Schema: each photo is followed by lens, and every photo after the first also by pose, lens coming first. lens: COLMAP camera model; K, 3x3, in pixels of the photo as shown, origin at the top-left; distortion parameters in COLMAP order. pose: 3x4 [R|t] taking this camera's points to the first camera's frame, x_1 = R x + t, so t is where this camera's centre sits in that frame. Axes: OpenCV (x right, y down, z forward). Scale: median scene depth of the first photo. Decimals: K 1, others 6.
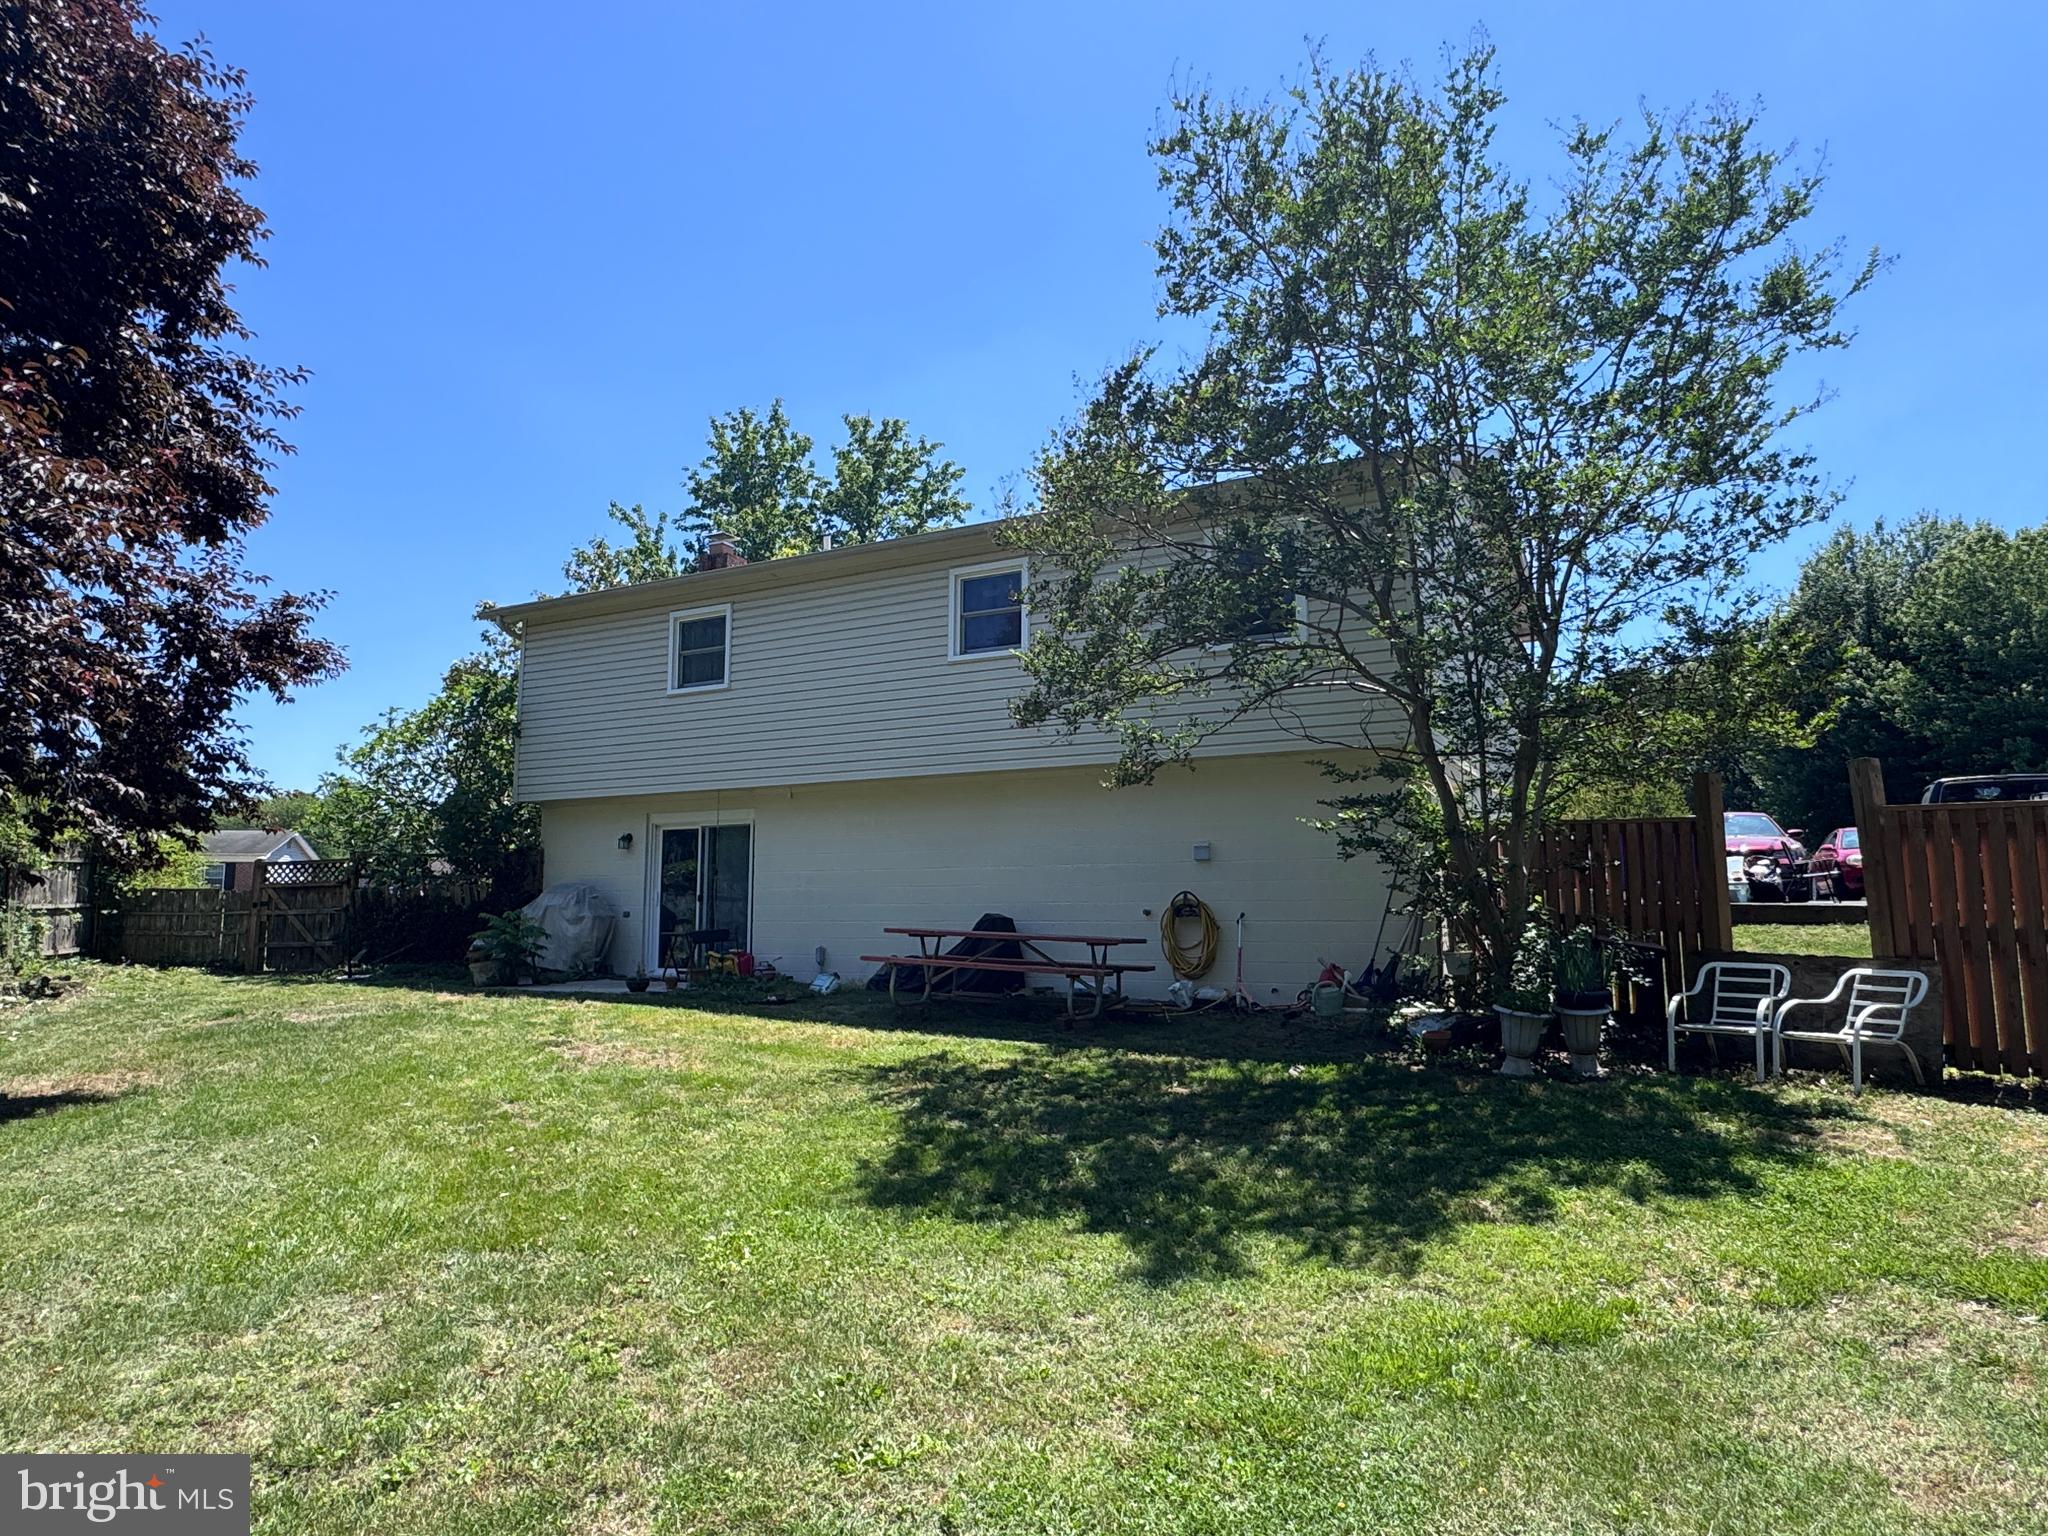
lens RADIAL K [[1258.4, 0, 1021.0], [0, 1258.4, 765.4], [0, 0, 1]] dist [0.000323, -0.003607]
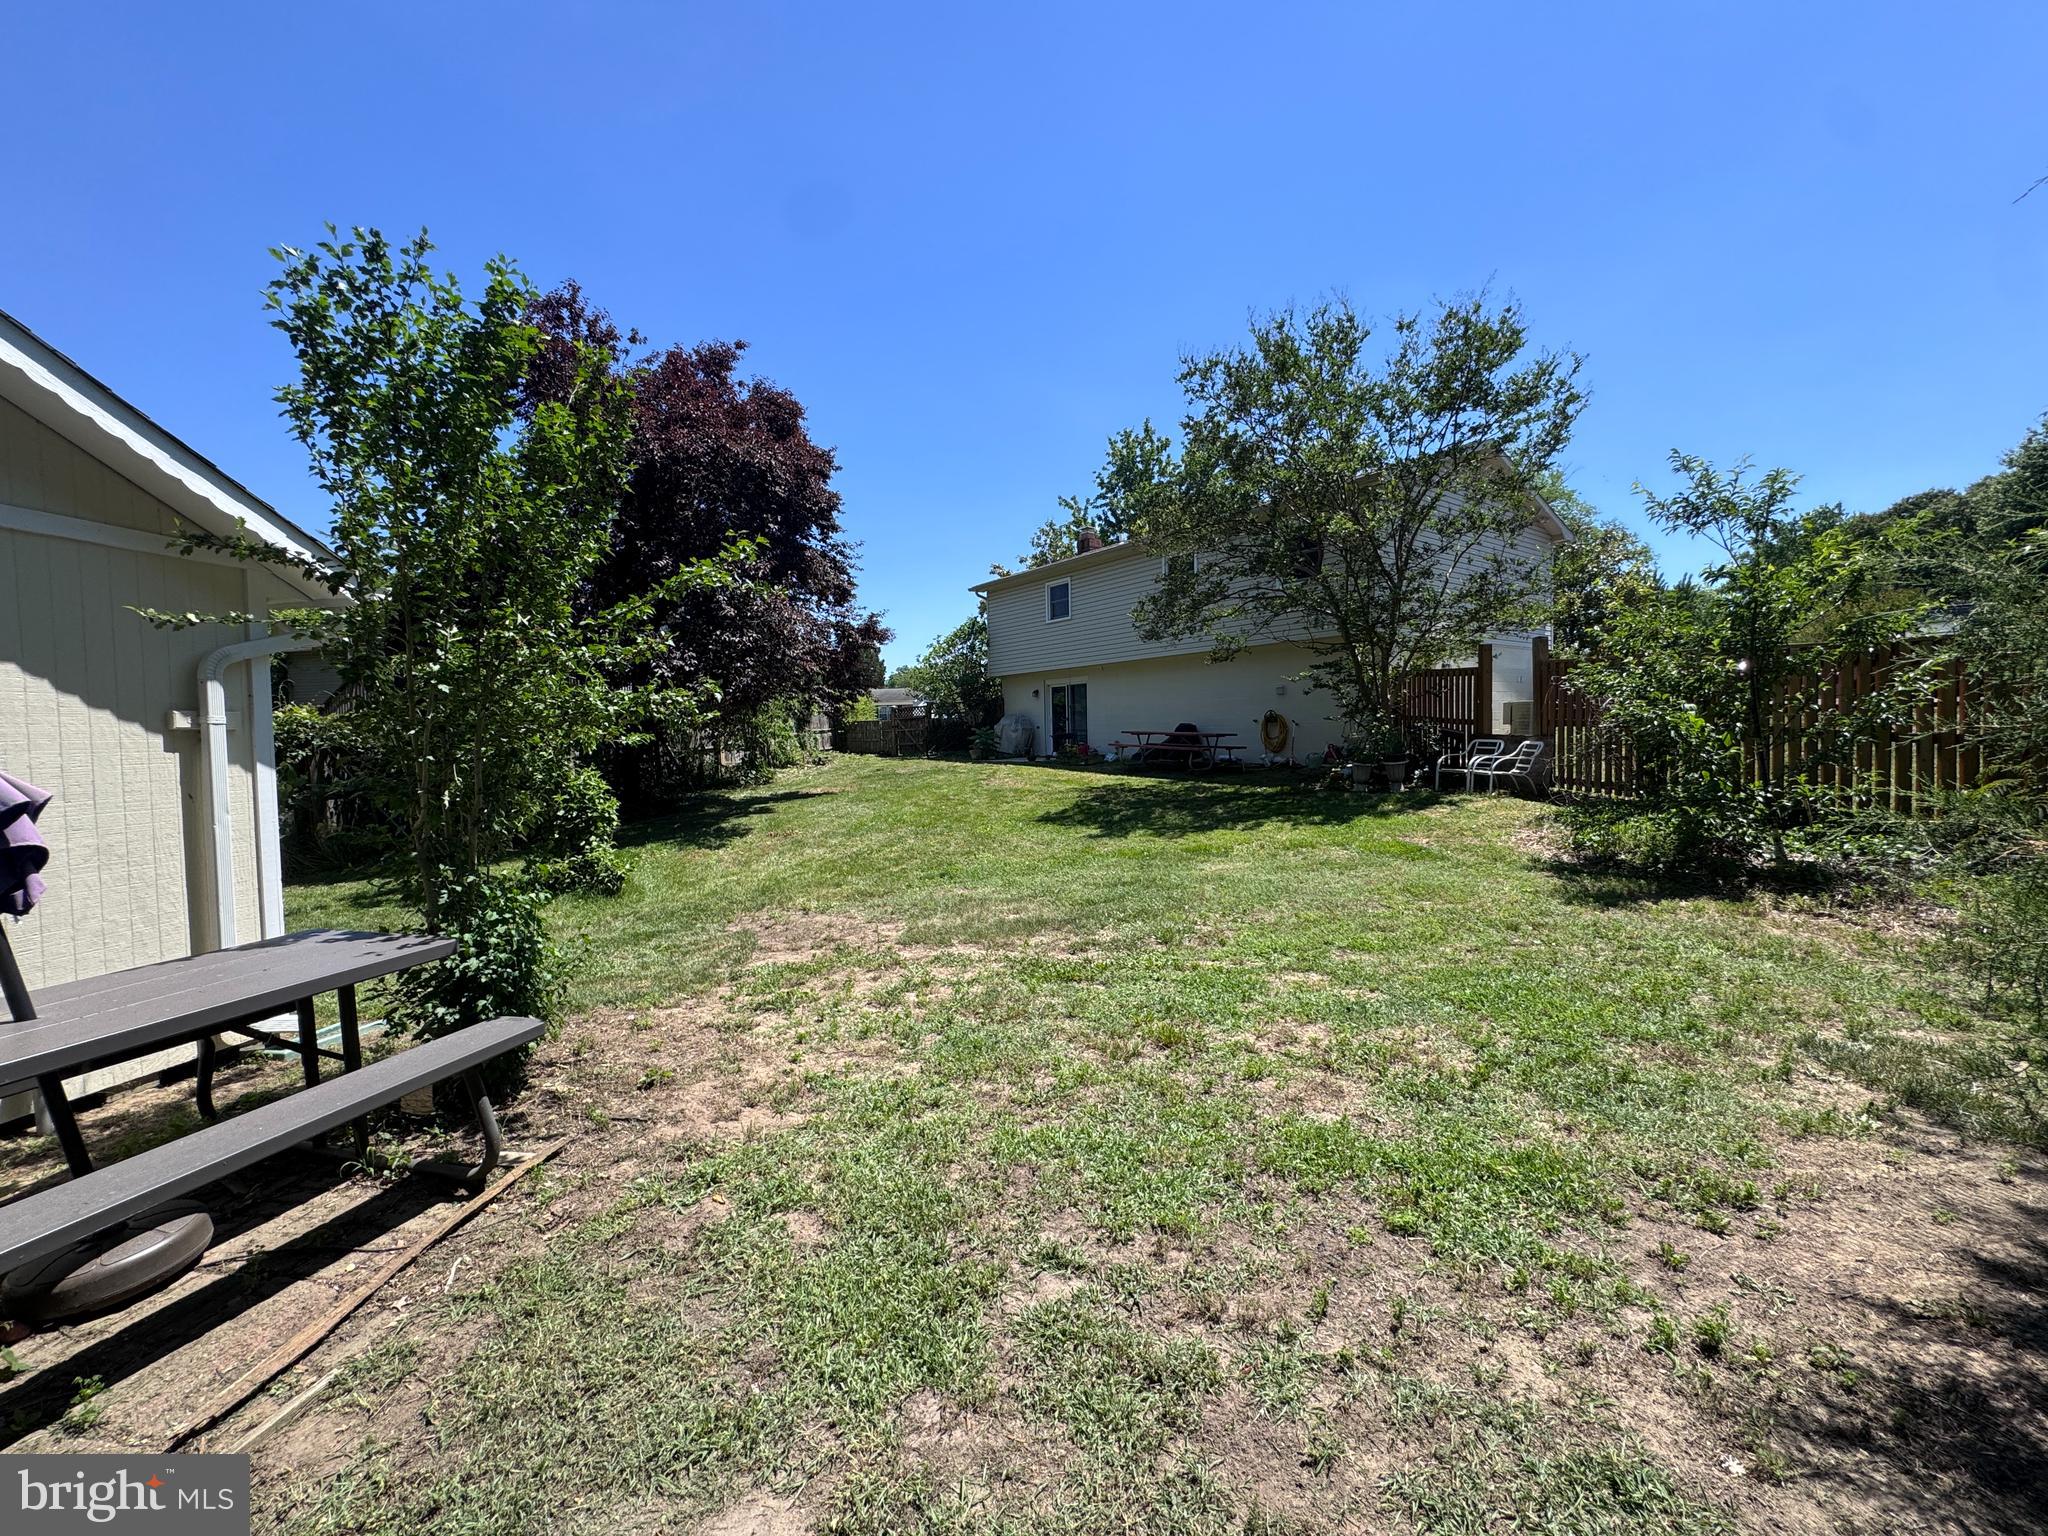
lens RADIAL K [[824.0, 0, 1025.6], [0, 824.0, 765.4], [0, 0, 1]] dist [-0.003325, 0.000668]
pose [[0.911263, -0.004559, -0.411799, 0.291941], [0.073072, 0.985862, 0.150787, -0.037197], [0.405289, -0.167498, 0.898713, -0.335743]]
